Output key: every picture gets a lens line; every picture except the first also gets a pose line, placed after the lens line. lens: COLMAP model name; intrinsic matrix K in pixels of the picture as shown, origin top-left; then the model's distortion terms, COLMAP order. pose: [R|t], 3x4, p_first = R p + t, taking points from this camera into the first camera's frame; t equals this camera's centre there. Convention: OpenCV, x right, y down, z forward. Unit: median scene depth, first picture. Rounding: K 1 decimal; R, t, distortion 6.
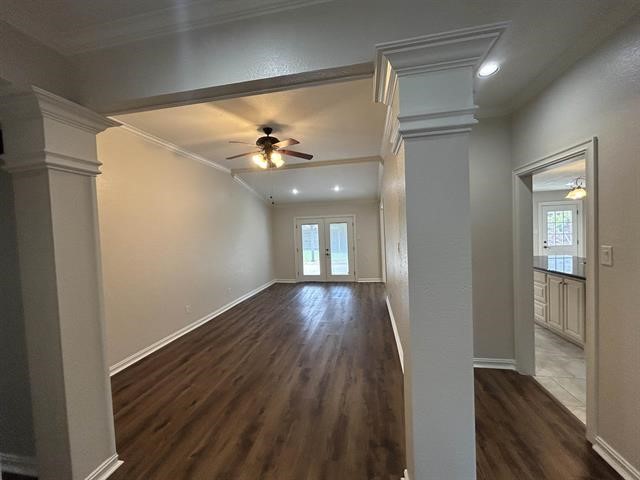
lens RADIAL K [[256.6, 0, 319.8], [0, 256.6, 239.8], [0, 0, 1]] dist [-0.003102, 0.001139]
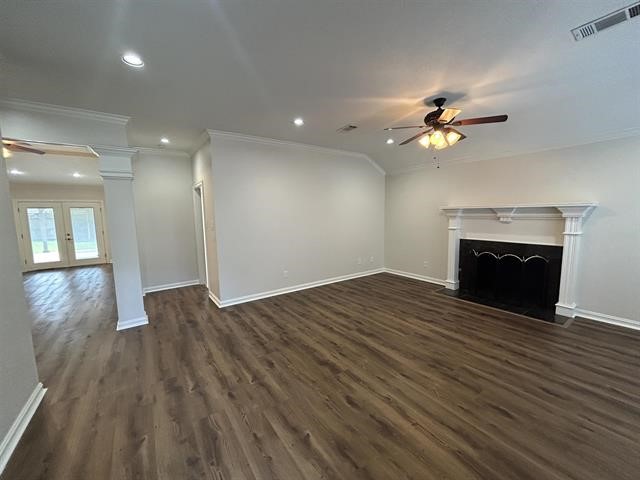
lens RADIAL K [[256.6, 0, 320.0], [0, 256.6, 238.1], [0, 0, 1]] dist [-0.003102, 0.001139]
pose [[0.694056, -0.048772, 0.718267, -0.007003], [0.018694, 0.998587, 0.049742, 0.021807], [-0.719678, -0.021096, 0.693987, -0.404701]]
